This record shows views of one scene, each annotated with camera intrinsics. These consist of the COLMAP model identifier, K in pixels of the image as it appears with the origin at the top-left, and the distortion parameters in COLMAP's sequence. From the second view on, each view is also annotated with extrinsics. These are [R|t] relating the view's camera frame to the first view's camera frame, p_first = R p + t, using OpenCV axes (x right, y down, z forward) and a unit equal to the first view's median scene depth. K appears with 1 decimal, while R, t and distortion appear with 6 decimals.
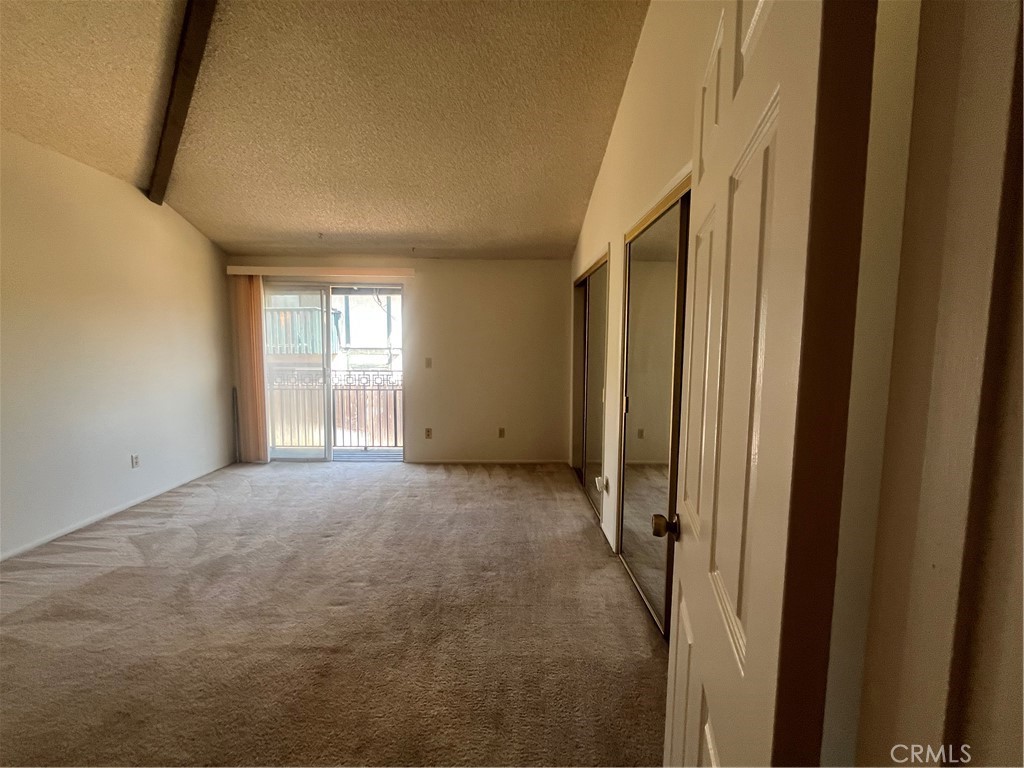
lens RADIAL K [[418.8, 0, 512.0], [0, 418.8, 389.9], [0, 0, 1]] dist [-0.001900, 0.000504]
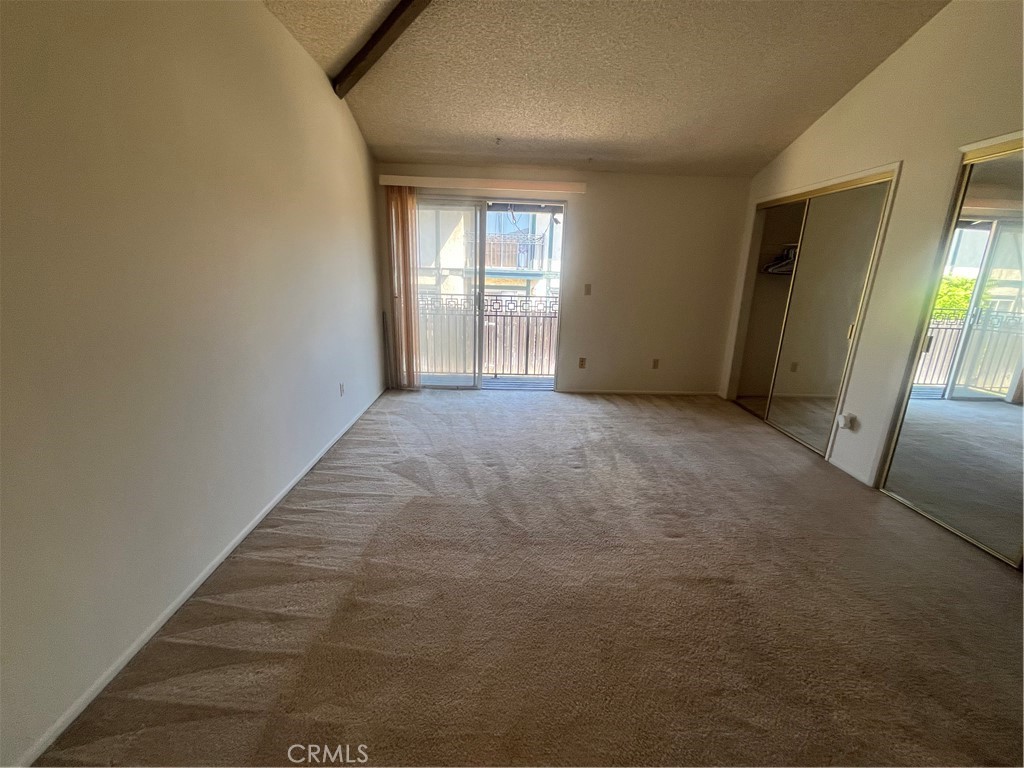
lens RADIAL K [[418.8, 0, 511.4], [0, 418.8, 386.4], [0, 0, 1]] dist [-0.001900, 0.000504]
pose [[0.999618, 0.016883, 0.021860, -0.429651], [-0.020403, 0.984818, 0.172388, -0.008835], [-0.018618, -0.172768, 0.984787, 0.031137]]
